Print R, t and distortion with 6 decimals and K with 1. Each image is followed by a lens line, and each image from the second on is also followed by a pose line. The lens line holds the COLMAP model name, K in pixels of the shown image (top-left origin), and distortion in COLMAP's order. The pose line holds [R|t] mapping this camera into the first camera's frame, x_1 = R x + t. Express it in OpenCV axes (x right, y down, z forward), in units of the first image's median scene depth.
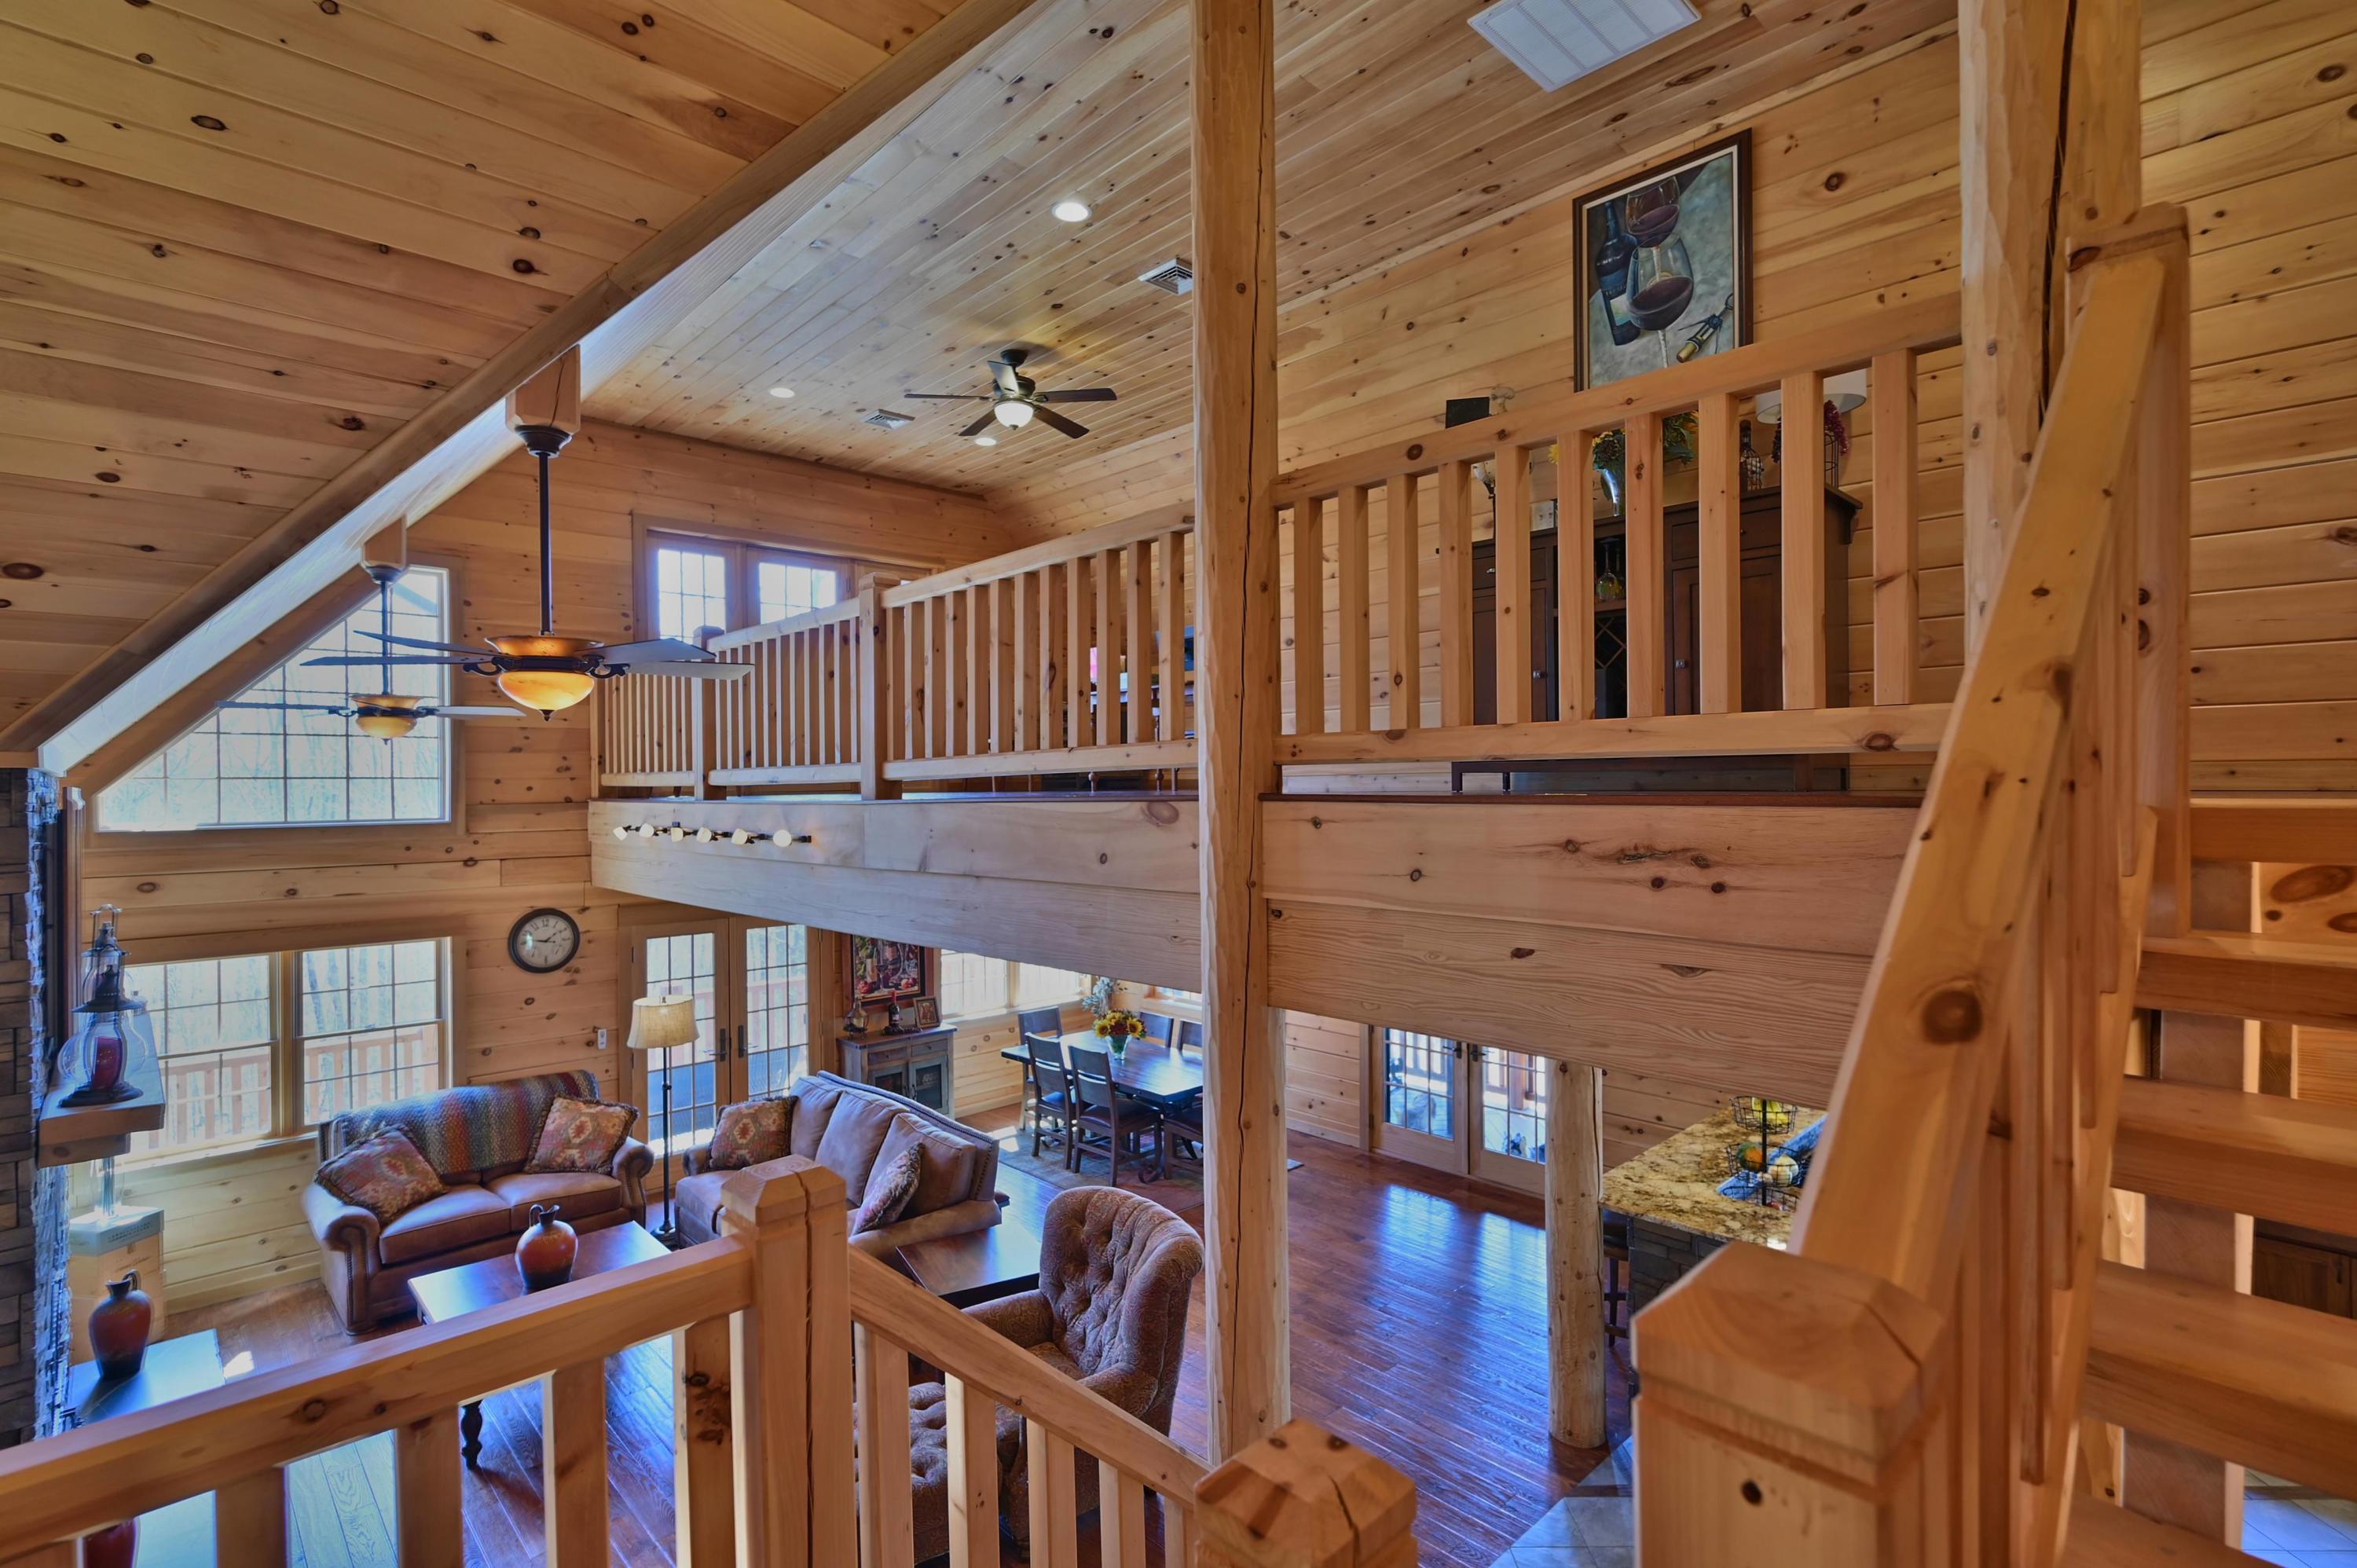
lens RADIAL K [[1112.3, 0, 1182.0], [0, 1112.3, 780.4], [0, 0, 1]] dist [-0.000428, 0.001622]
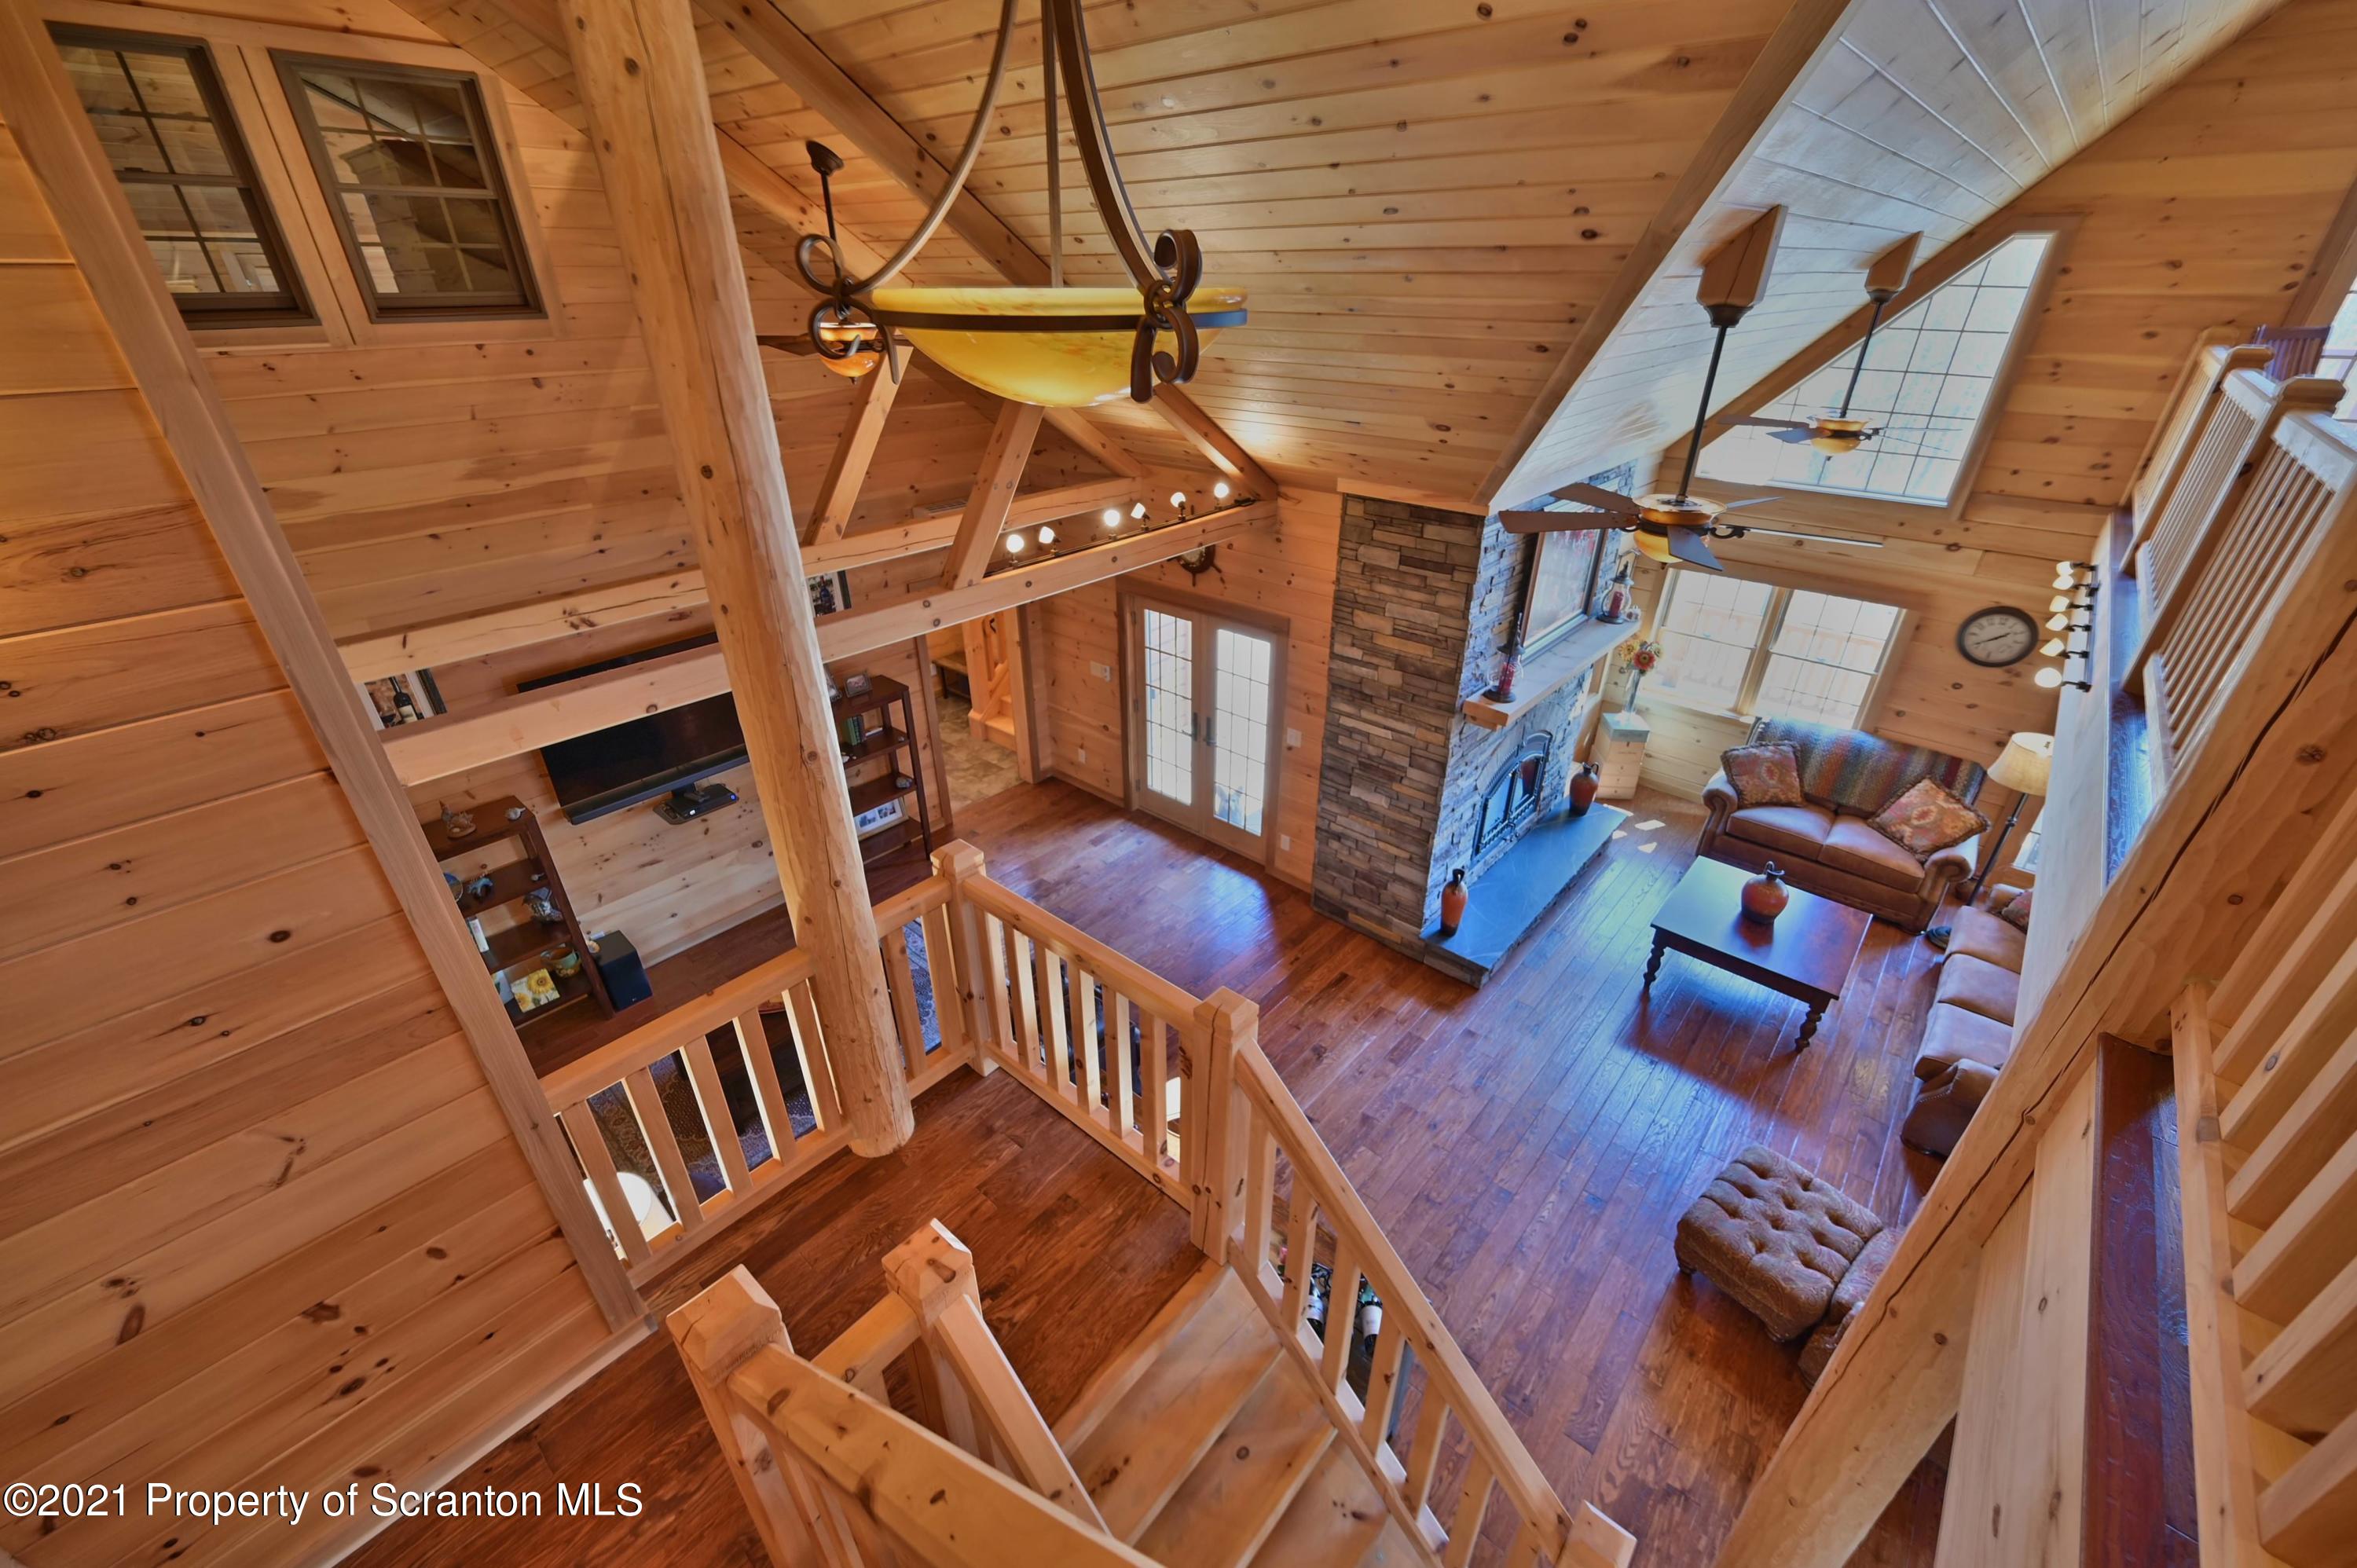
lens RADIAL K [[933.1, 0, 1187.2], [0, 933.1, 787.5], [0, 0, 1]] dist [-0.002433, 0.000707]
pose [[0.089007, 0.493464, -0.865200, 0.200579], [-0.002165, 0.868741, 0.495261, -0.182763], [0.996029, -0.042209, 0.078393, 0.201833]]
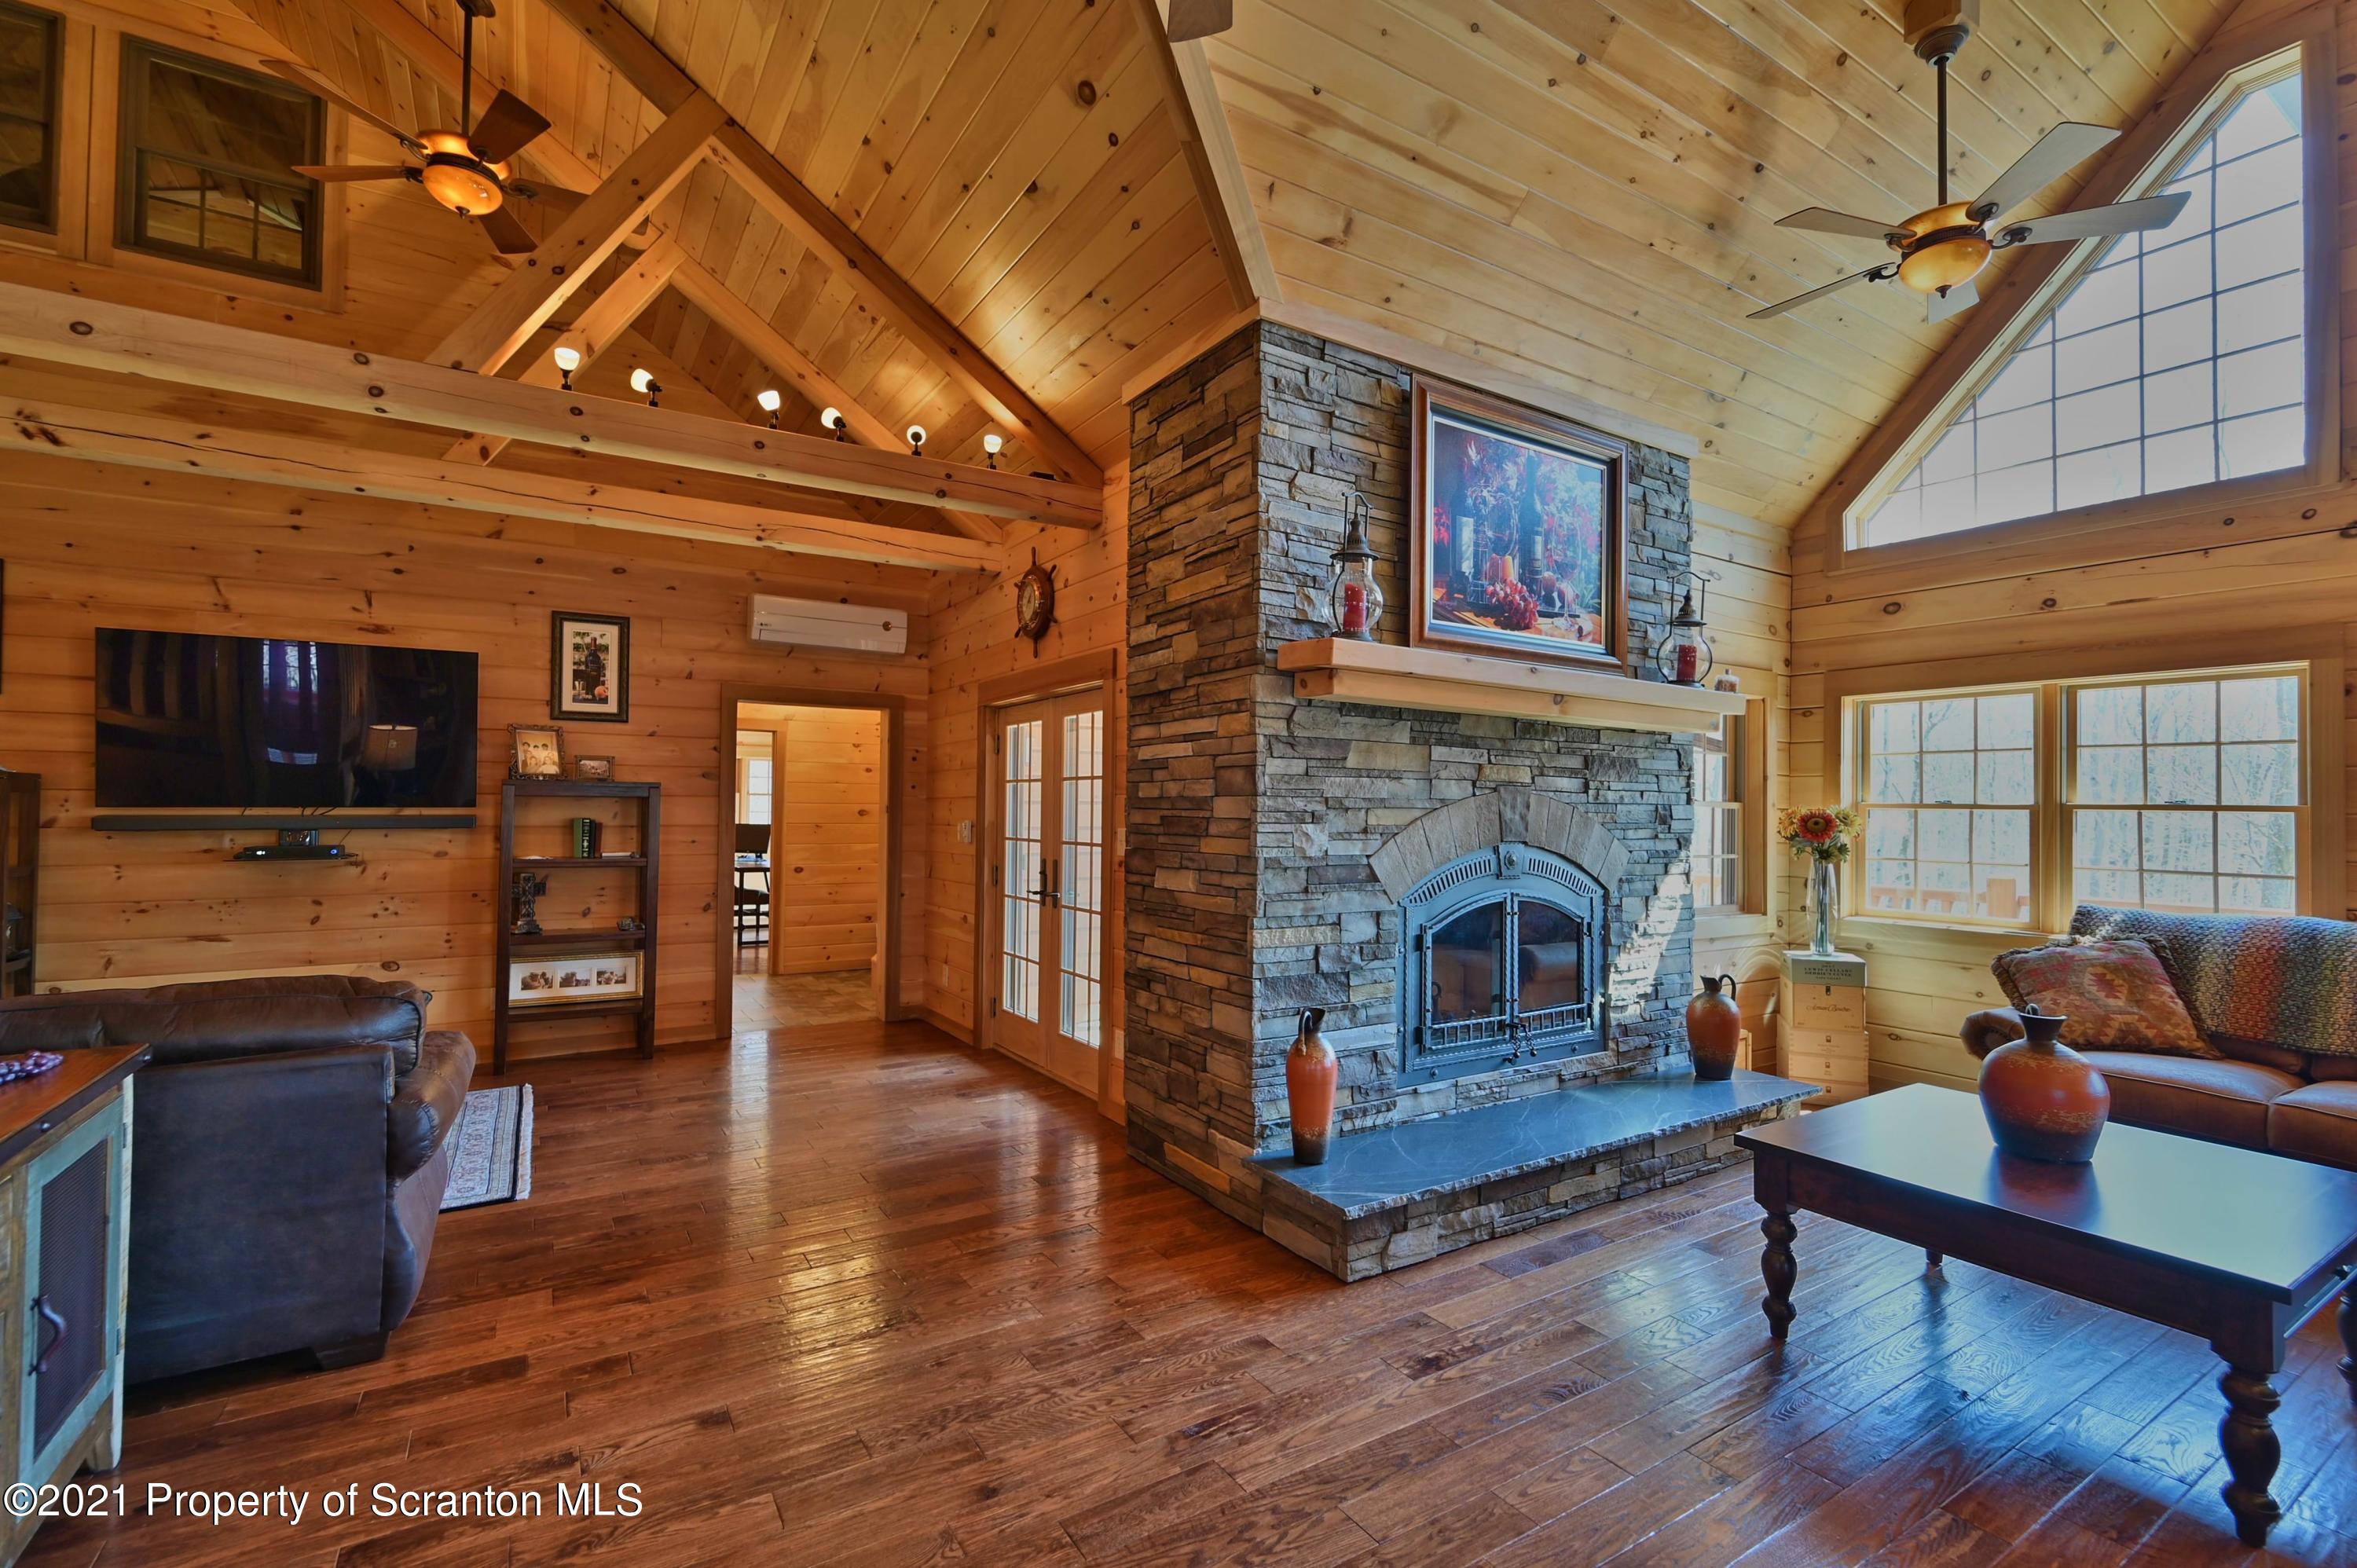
lens RADIAL K [[1046.2, 0, 1193.9], [0, 1046.2, 780.7], [0, 0, 1]] dist [-0.003913, 0.000850]
pose [[-0.193382, -0.012706, -0.981041, -0.009131], [-0.004467, 0.999917, -0.012070, 0.228599], [0.981113, 0.002048, -0.193423, 0.570417]]
